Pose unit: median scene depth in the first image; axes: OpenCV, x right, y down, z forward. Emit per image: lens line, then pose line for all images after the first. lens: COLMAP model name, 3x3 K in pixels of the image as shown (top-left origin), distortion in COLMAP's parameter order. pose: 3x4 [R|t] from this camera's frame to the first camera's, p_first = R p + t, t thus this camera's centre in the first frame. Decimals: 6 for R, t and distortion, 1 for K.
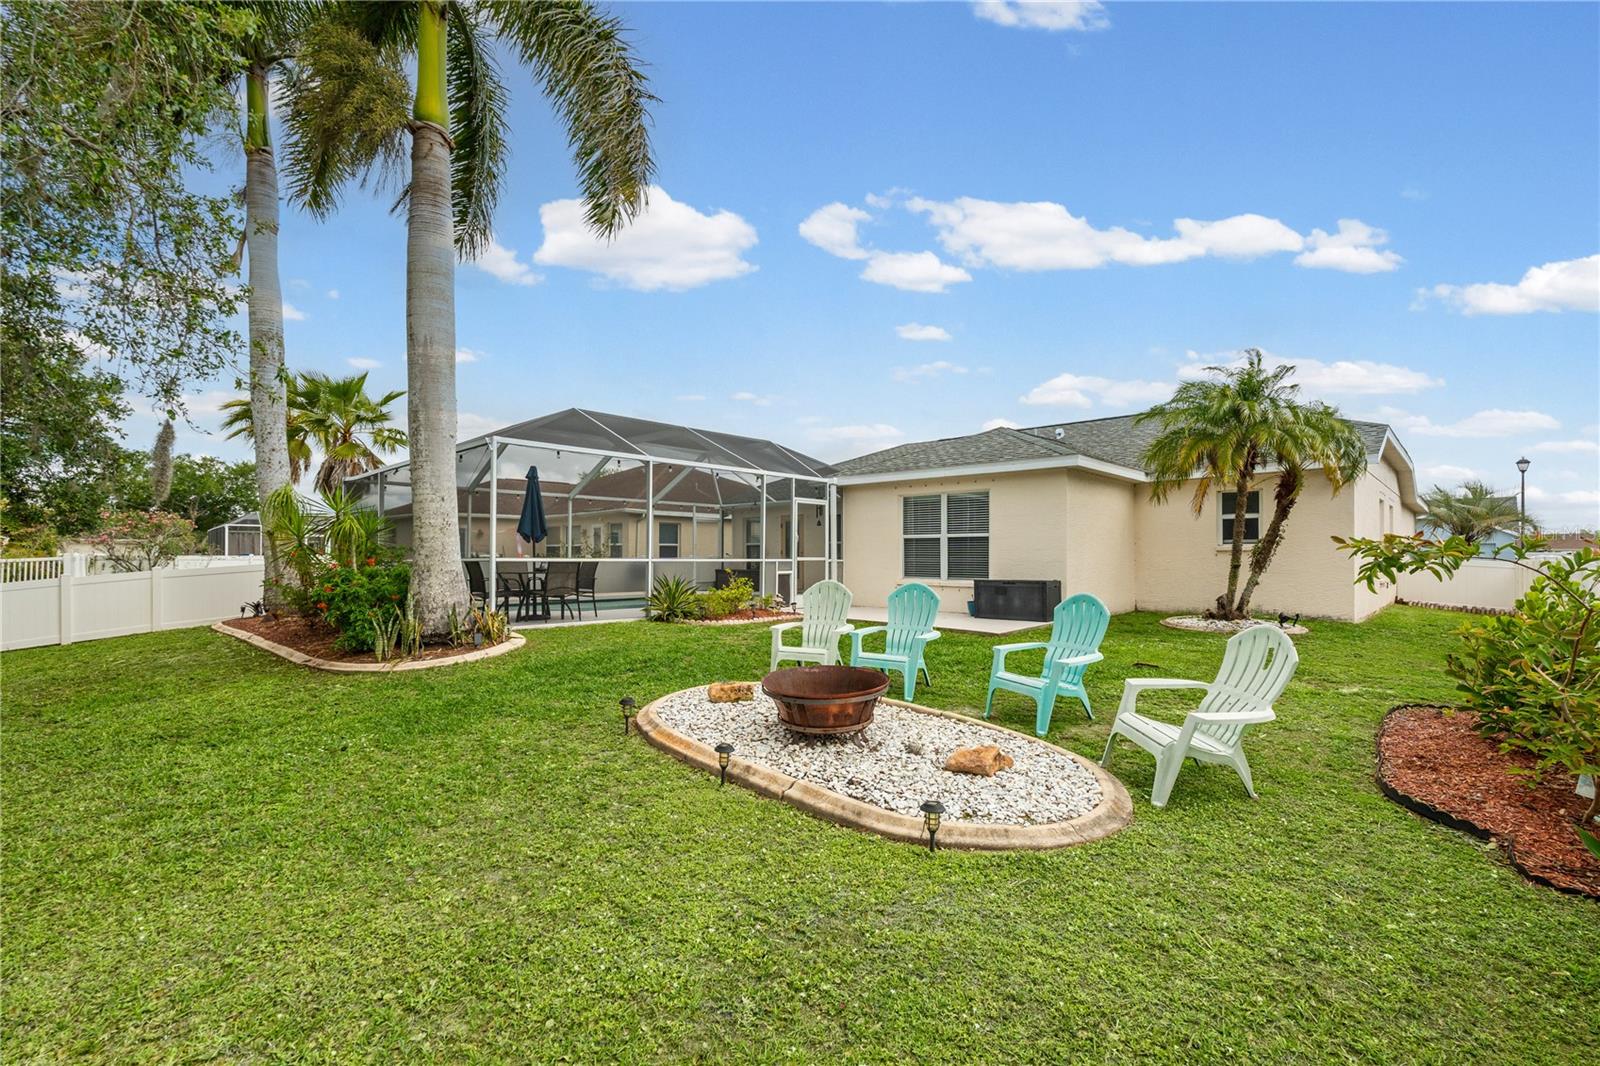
lens RADIAL K [[725.7, 0, 793.2], [0, 725.7, 539.4], [0, 0, 1]] dist [-0.002734, -0.000102]
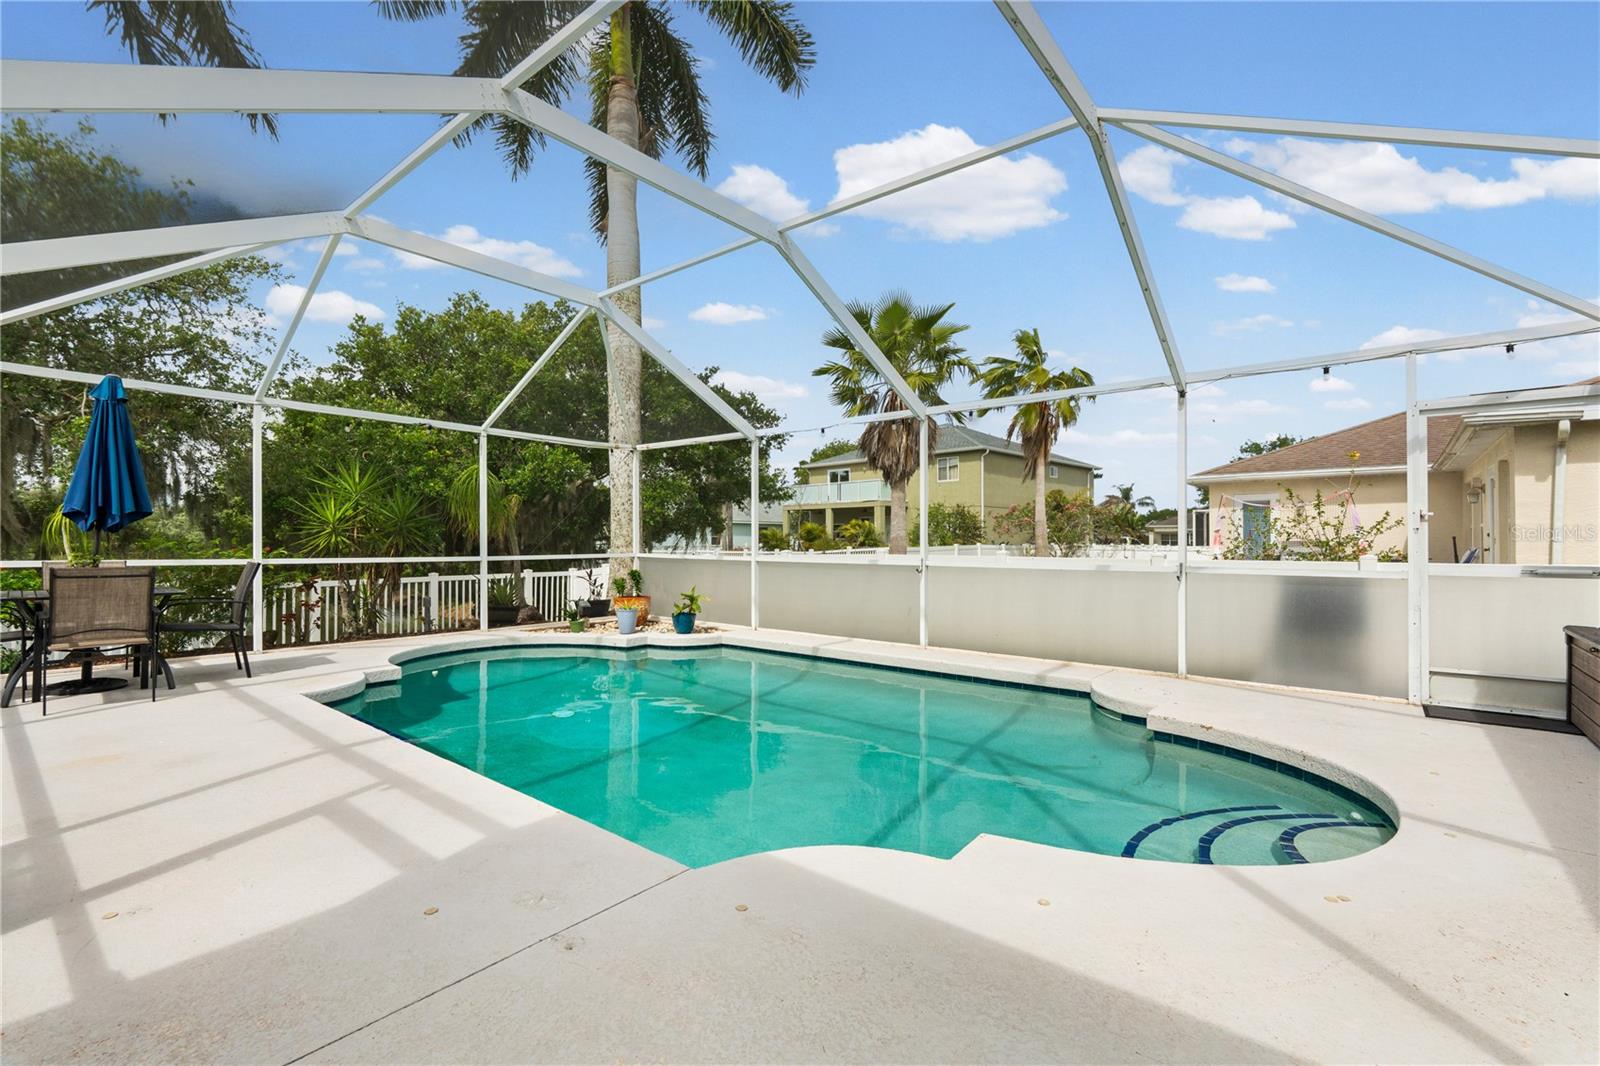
lens RADIAL K [[725.7, 0, 811.9], [0, 725.7, 542.5], [0, 0, 1]] dist [-0.002734, -0.000102]
pose [[0.999940, -0.010943, -0.000534, -0.383339], [0.010950, 0.999811, 0.016089, 0.029115], [0.000358, -0.016094, 0.999870, 0.056380]]
